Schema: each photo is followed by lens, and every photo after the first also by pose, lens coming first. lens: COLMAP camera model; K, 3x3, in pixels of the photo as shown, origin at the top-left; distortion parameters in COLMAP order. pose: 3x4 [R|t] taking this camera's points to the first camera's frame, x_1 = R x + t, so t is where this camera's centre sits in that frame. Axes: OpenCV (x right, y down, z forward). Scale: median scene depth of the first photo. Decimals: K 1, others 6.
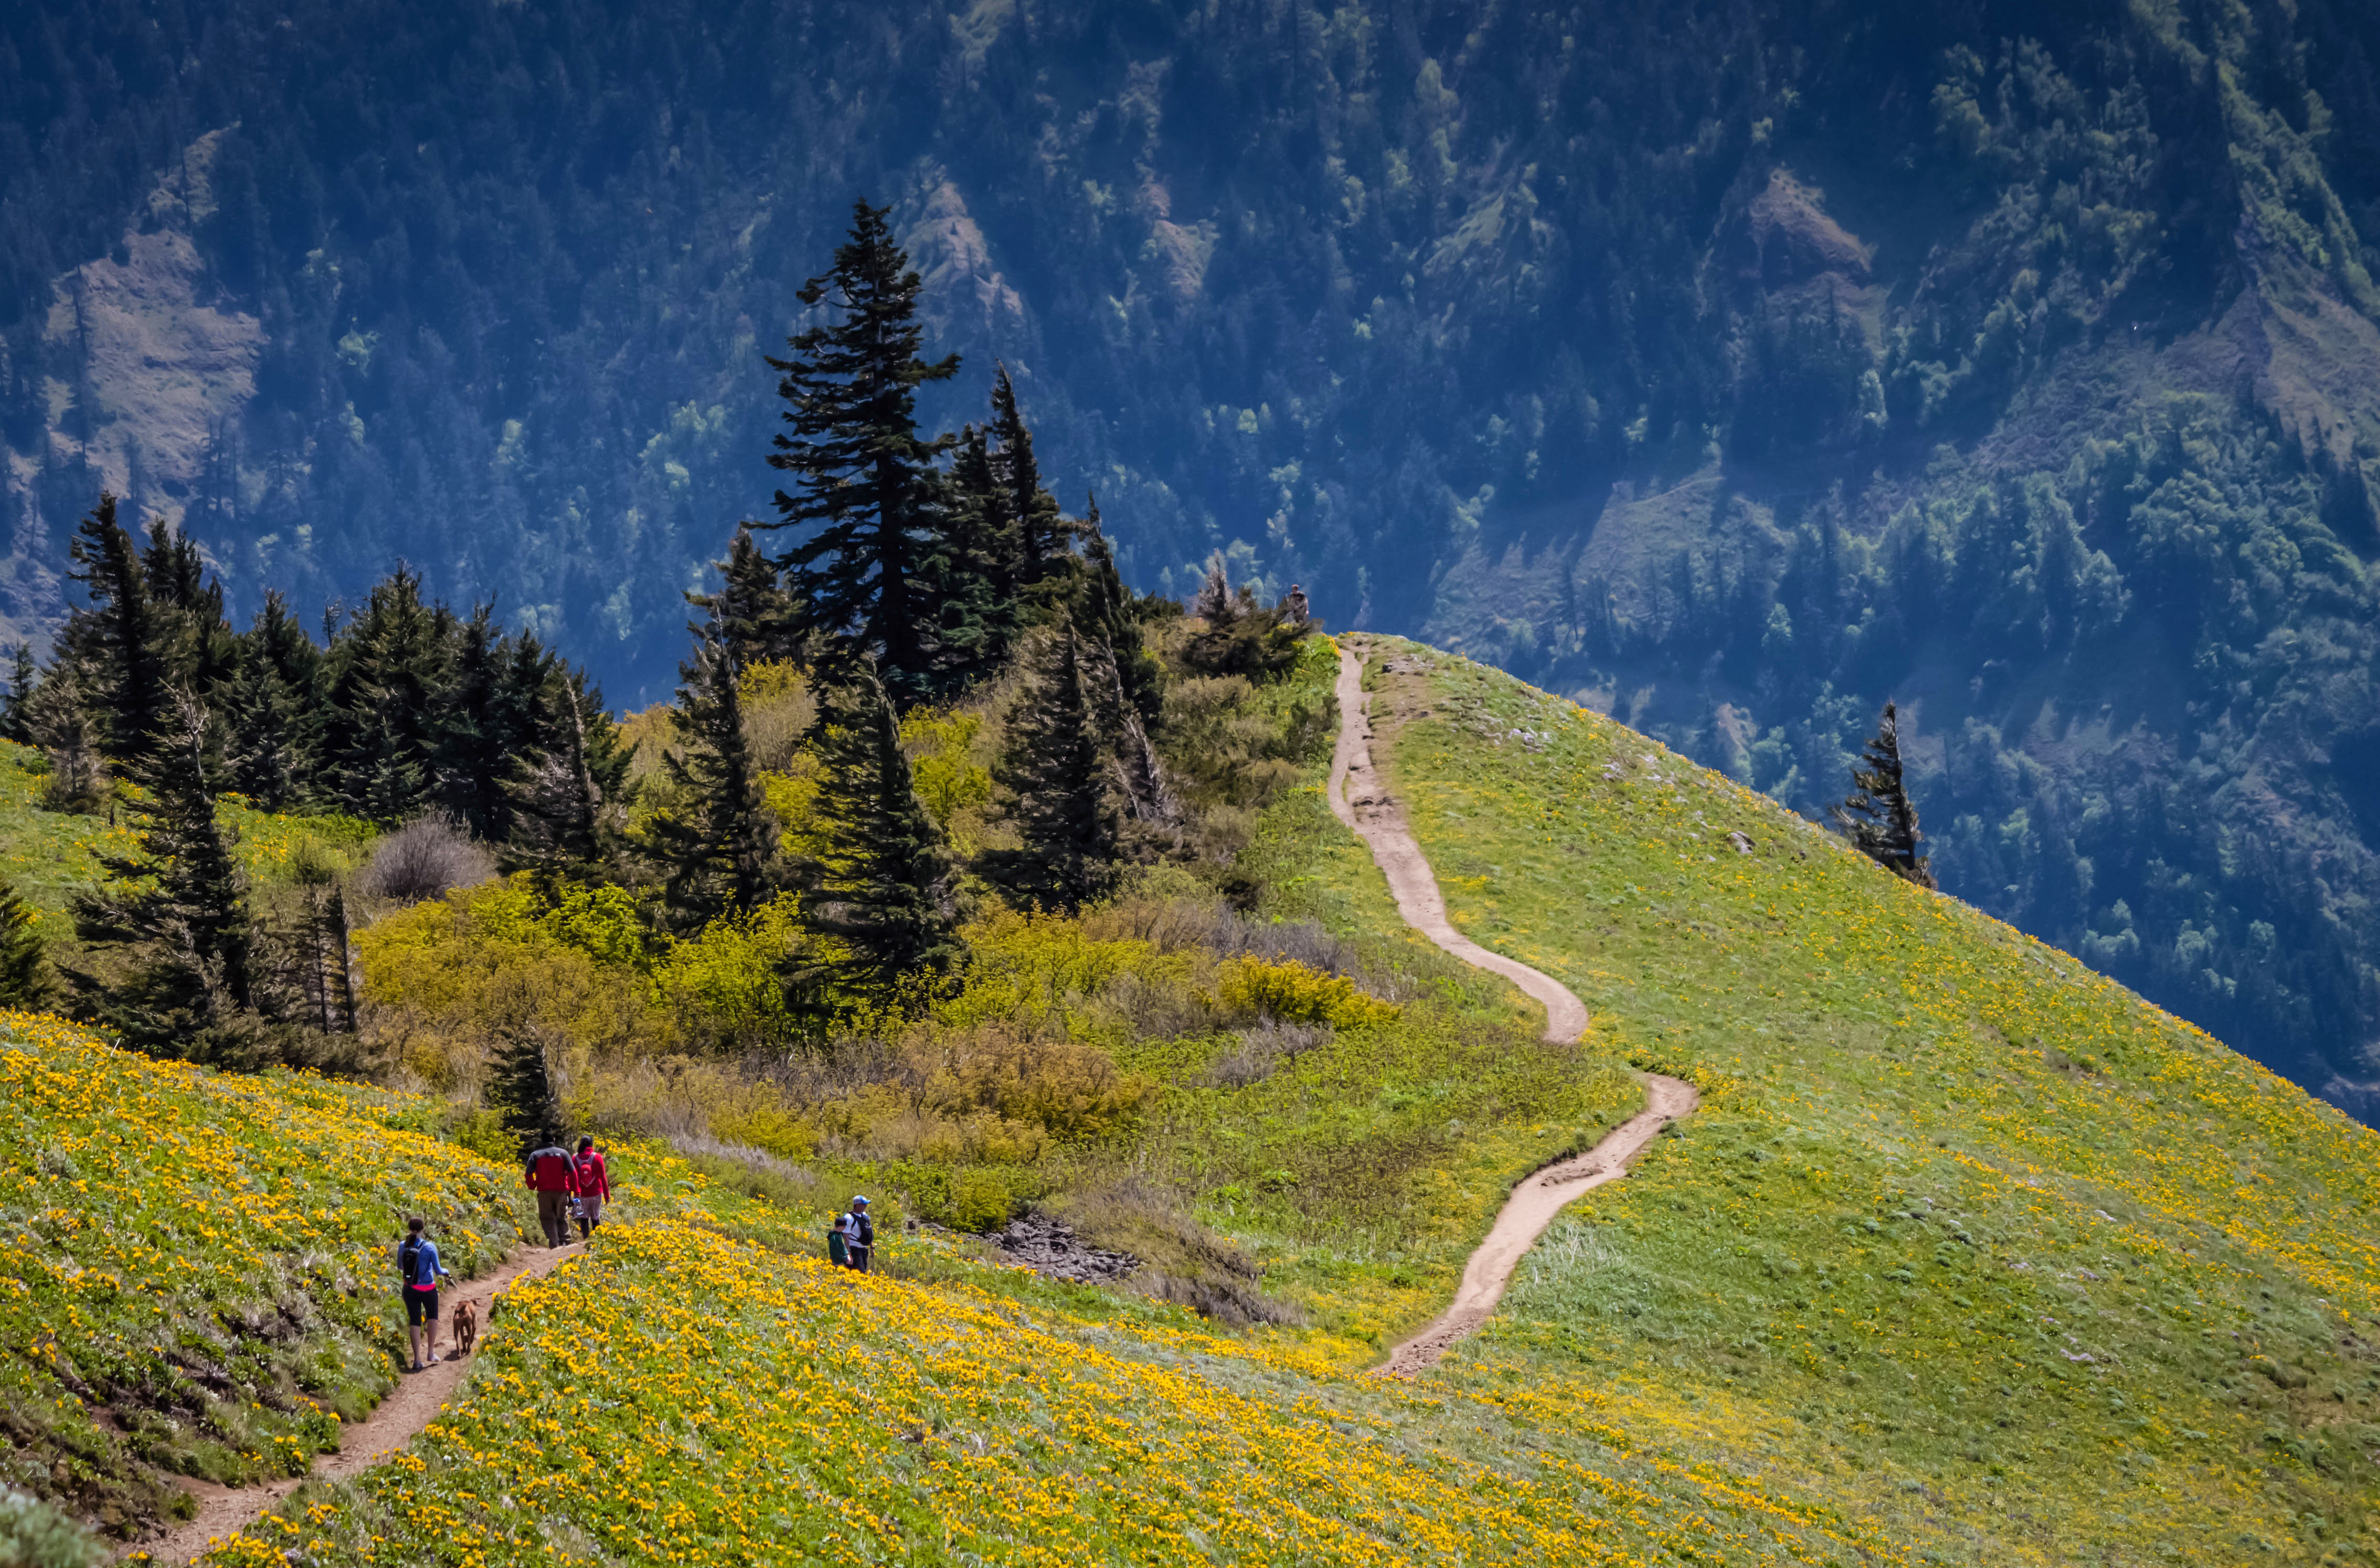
lens RADIAL K [[11673.1, 0, 1190.8], [0, 11673.1, 789.1], [0, 0, 1]] dist [0.576570, 0.000000]
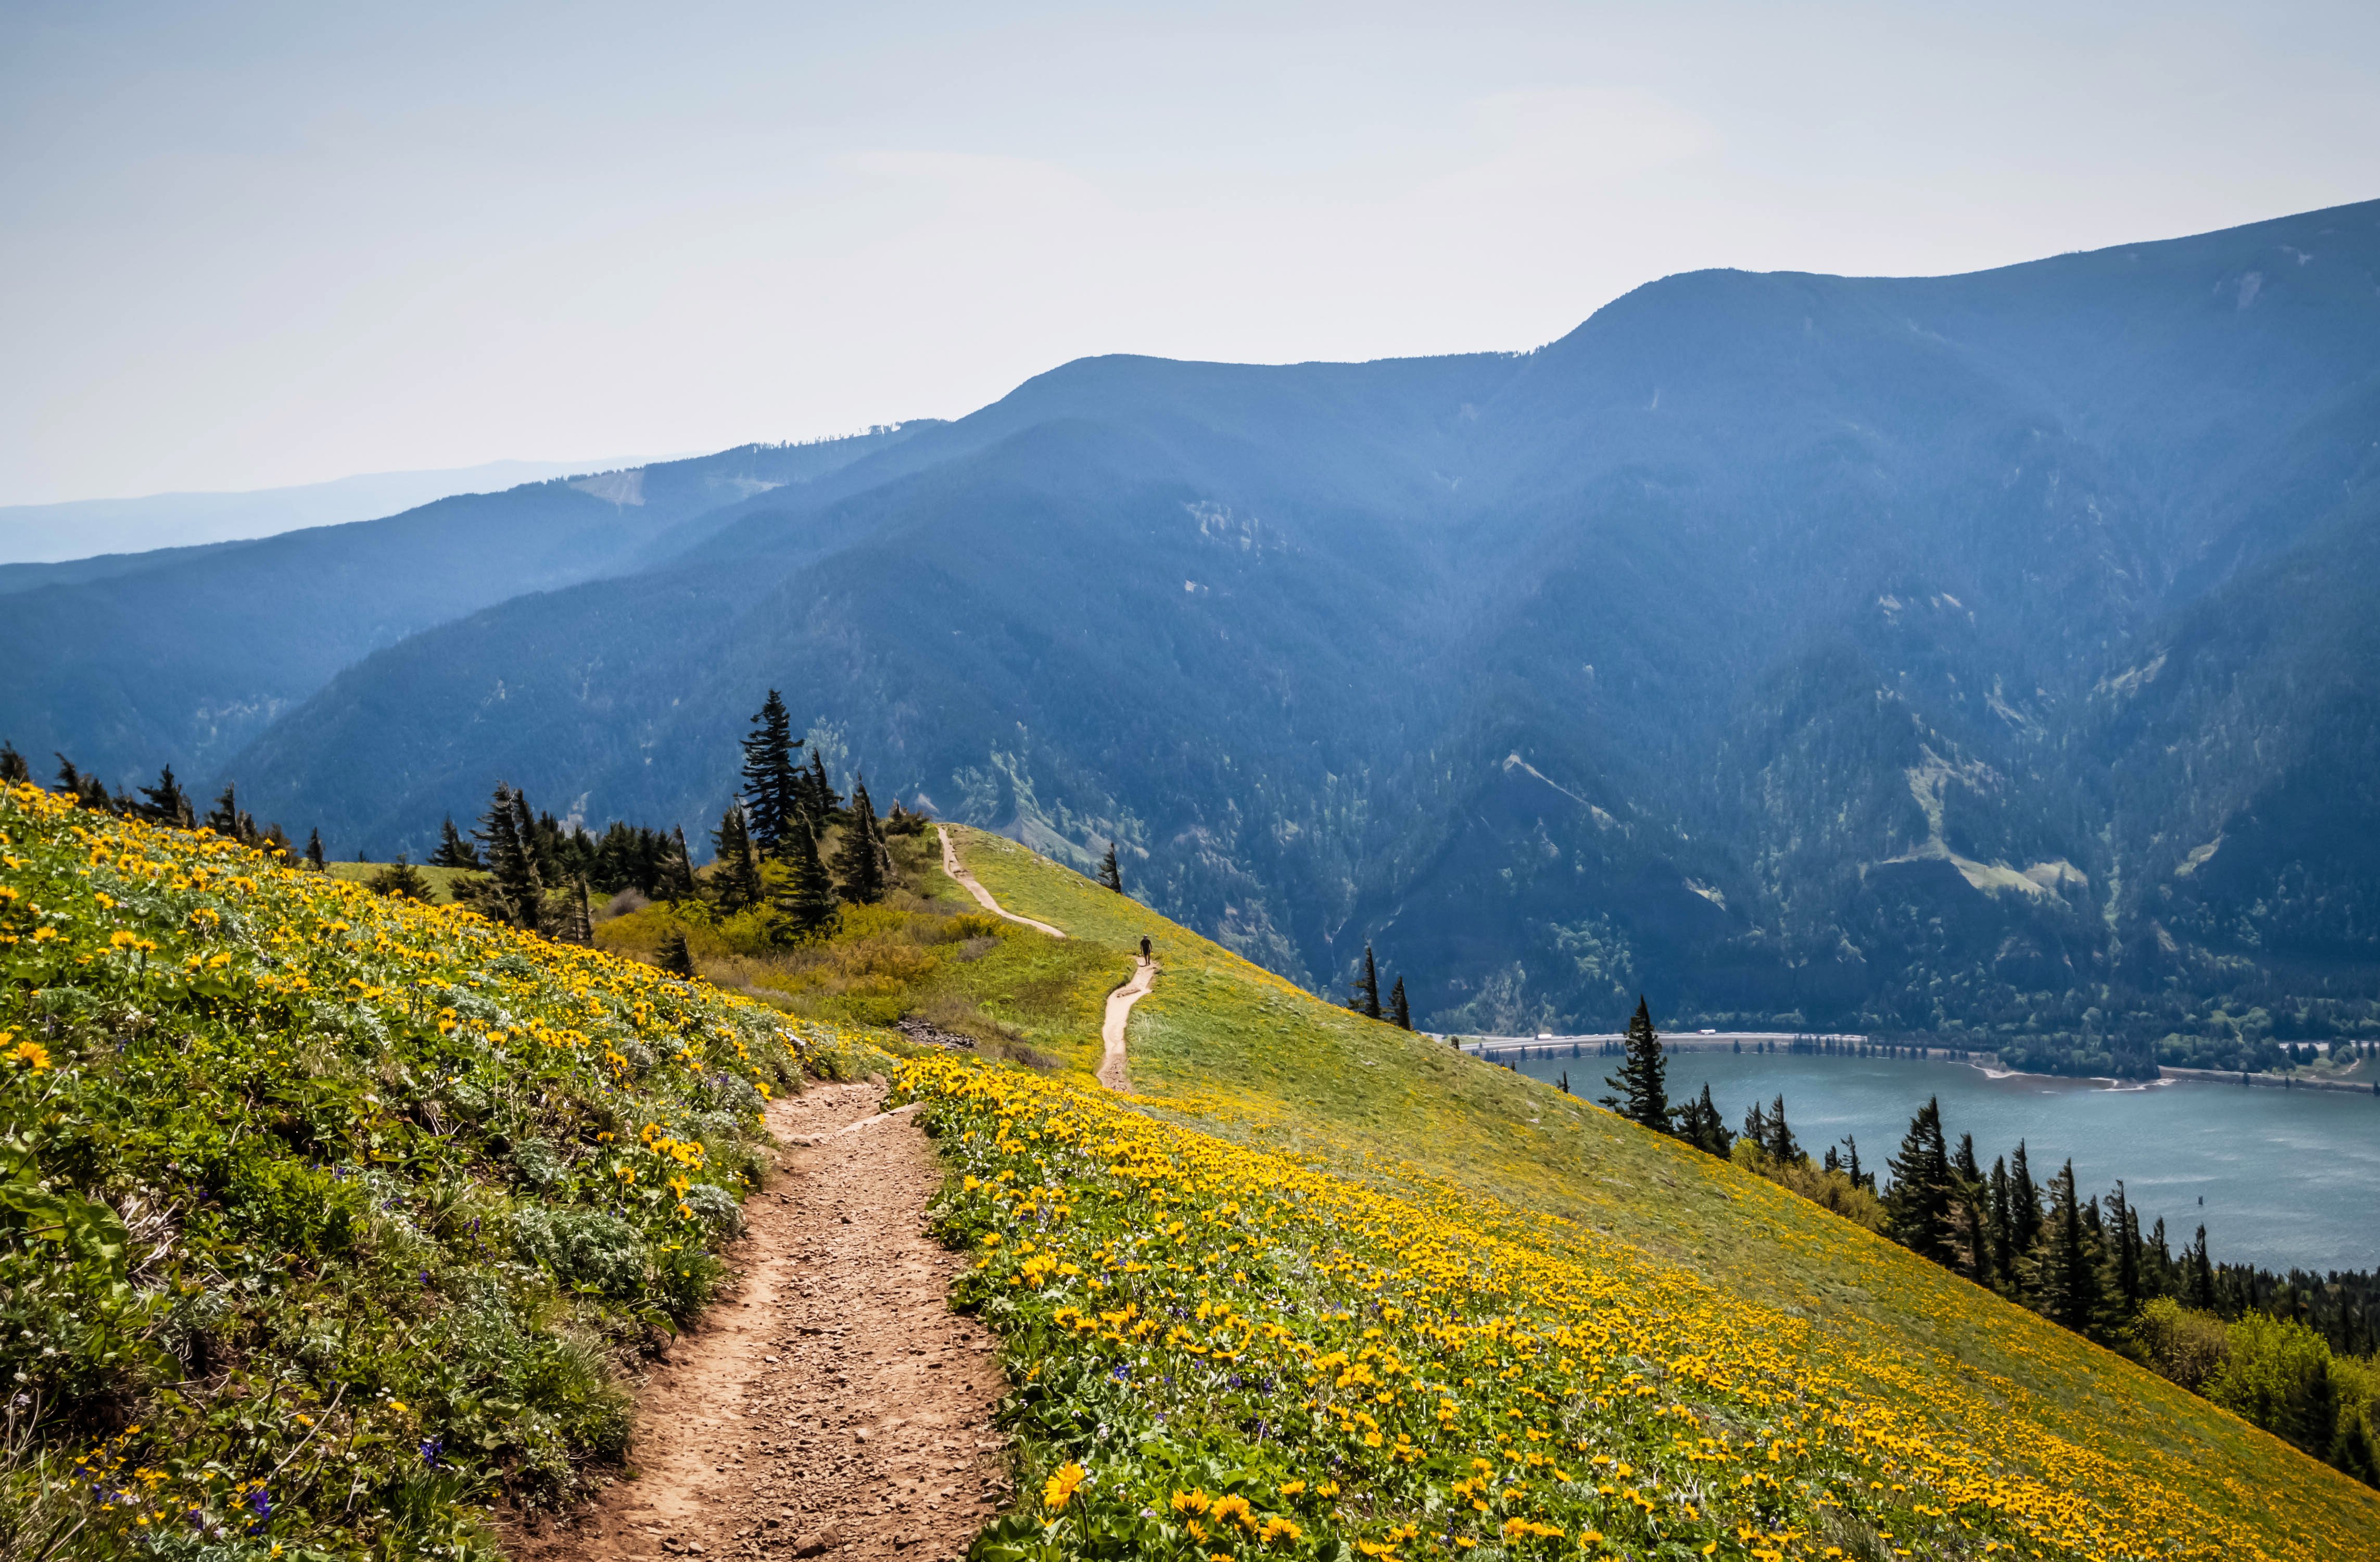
lens RADIAL K [[2338.3, 0, 1229.3], [0, 2338.3, 748.3], [0, 0, 1]] dist [-0.007368, 0.000000]
pose [[0.982787, -0.014775, 0.184152, -0.026567], [0.028385, 0.997037, -0.071493, 0.014649], [-0.182550, 0.075489, 0.980294, 0.425965]]
